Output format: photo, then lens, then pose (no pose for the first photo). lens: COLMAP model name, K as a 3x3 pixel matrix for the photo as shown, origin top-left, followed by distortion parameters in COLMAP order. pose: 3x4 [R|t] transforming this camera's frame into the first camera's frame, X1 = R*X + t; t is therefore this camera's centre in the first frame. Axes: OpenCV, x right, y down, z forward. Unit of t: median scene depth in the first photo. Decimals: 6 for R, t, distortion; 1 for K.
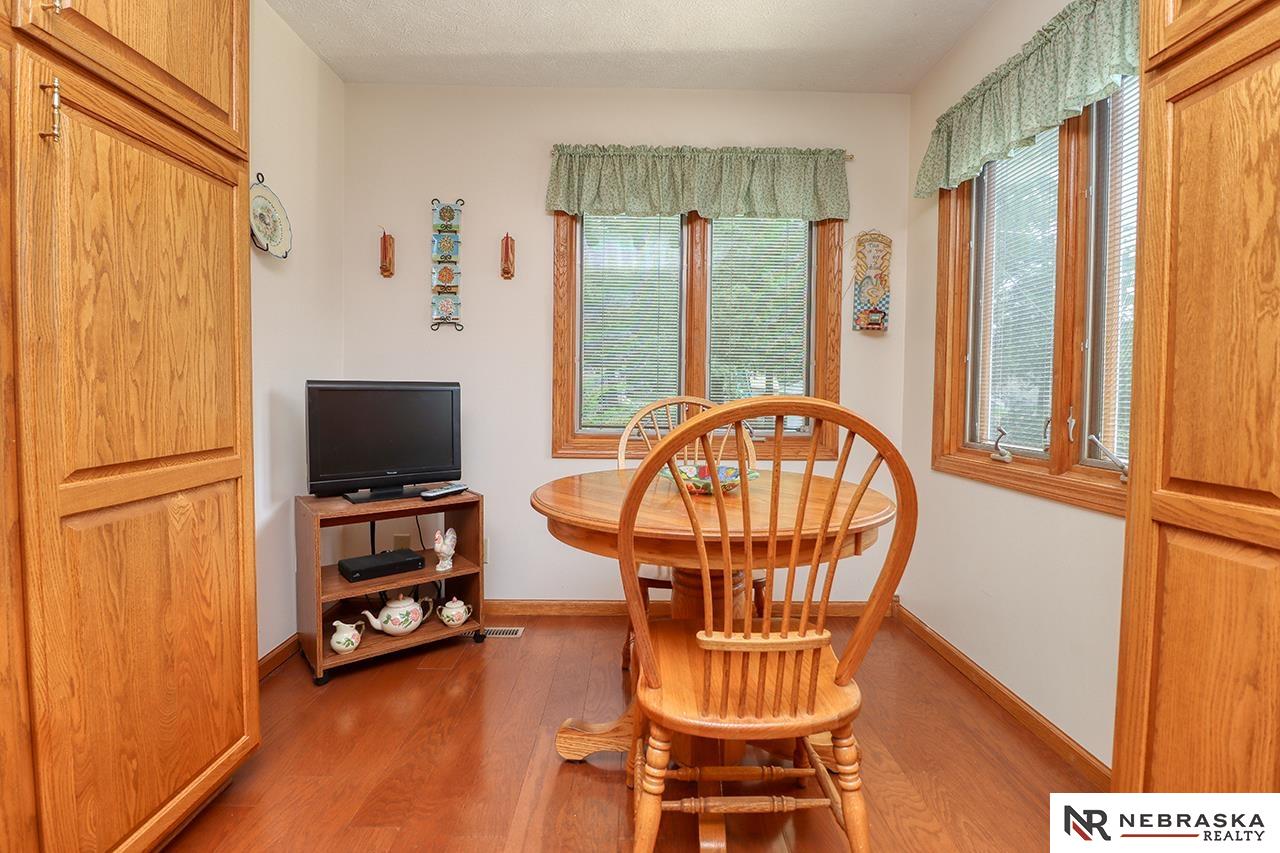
lens RADIAL K [[599.0, 0, 638.5], [0, 599.0, 423.4], [0, 0, 1]] dist [-0.012700, -0.004055]
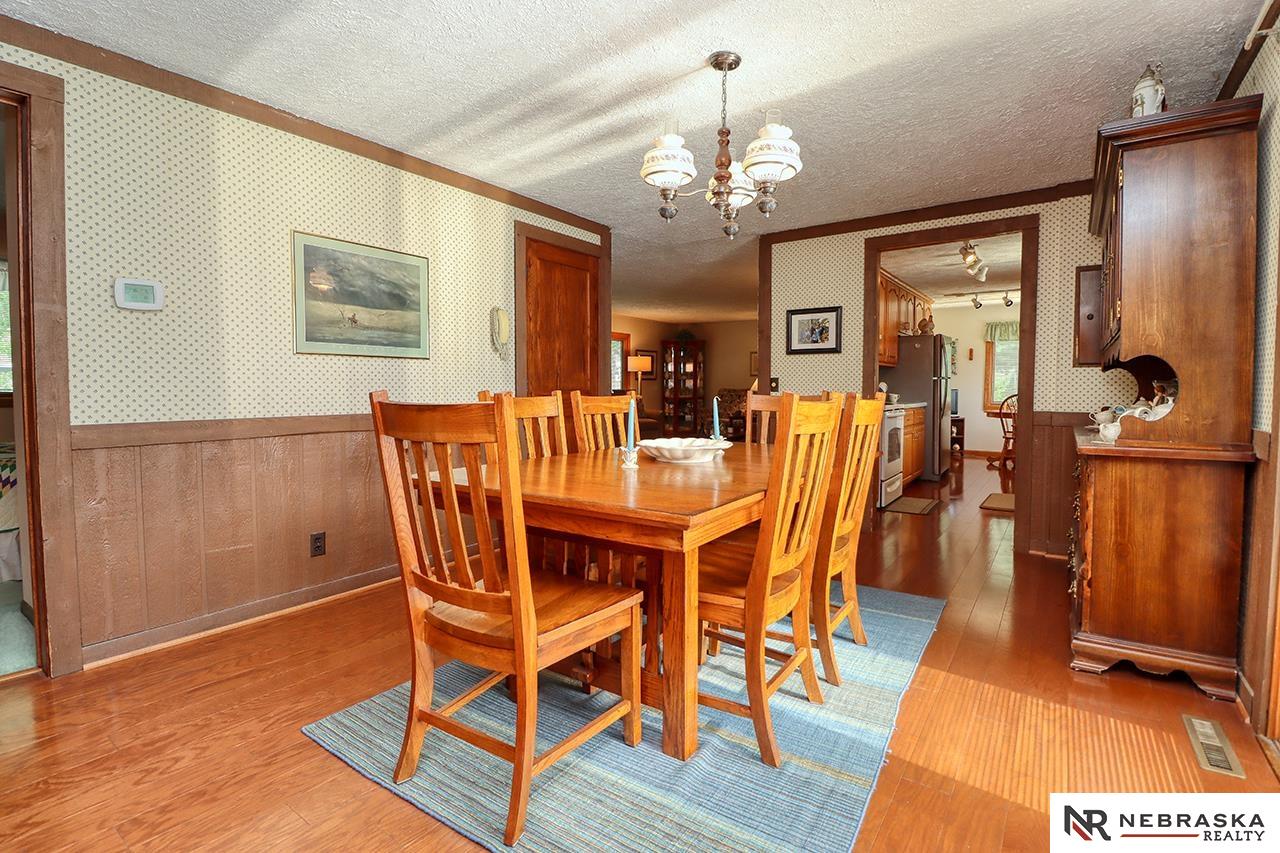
lens RADIAL K [[599.0, 0, 646.6], [0, 599.0, 415.8], [0, 0, 1]] dist [-0.012700, -0.004055]
pose [[0.813991, 0.019137, -0.580562, 0.281931], [-0.016904, 0.999814, 0.009256, 0.090250], [0.580631, 0.002280, 0.814164, -3.053363]]
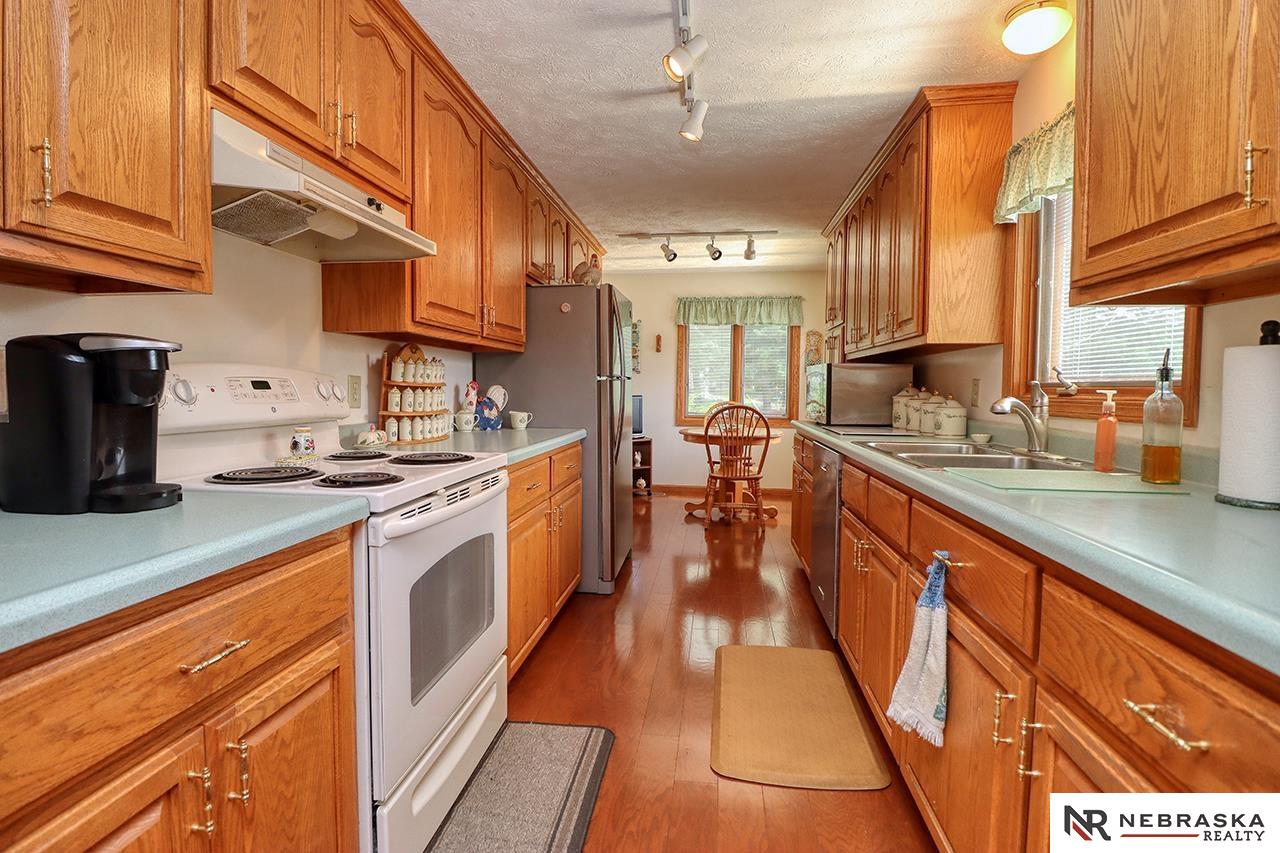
lens RADIAL K [[599.0, 0, 643.4], [0, 599.0, 415.1], [0, 0, 1]] dist [-0.012700, -0.004055]
pose [[0.991217, 0.004779, -0.132158, 0.044221], [-0.003840, 0.999966, 0.007356, -0.003962], [0.132189, -0.006783, 0.991201, -1.426264]]
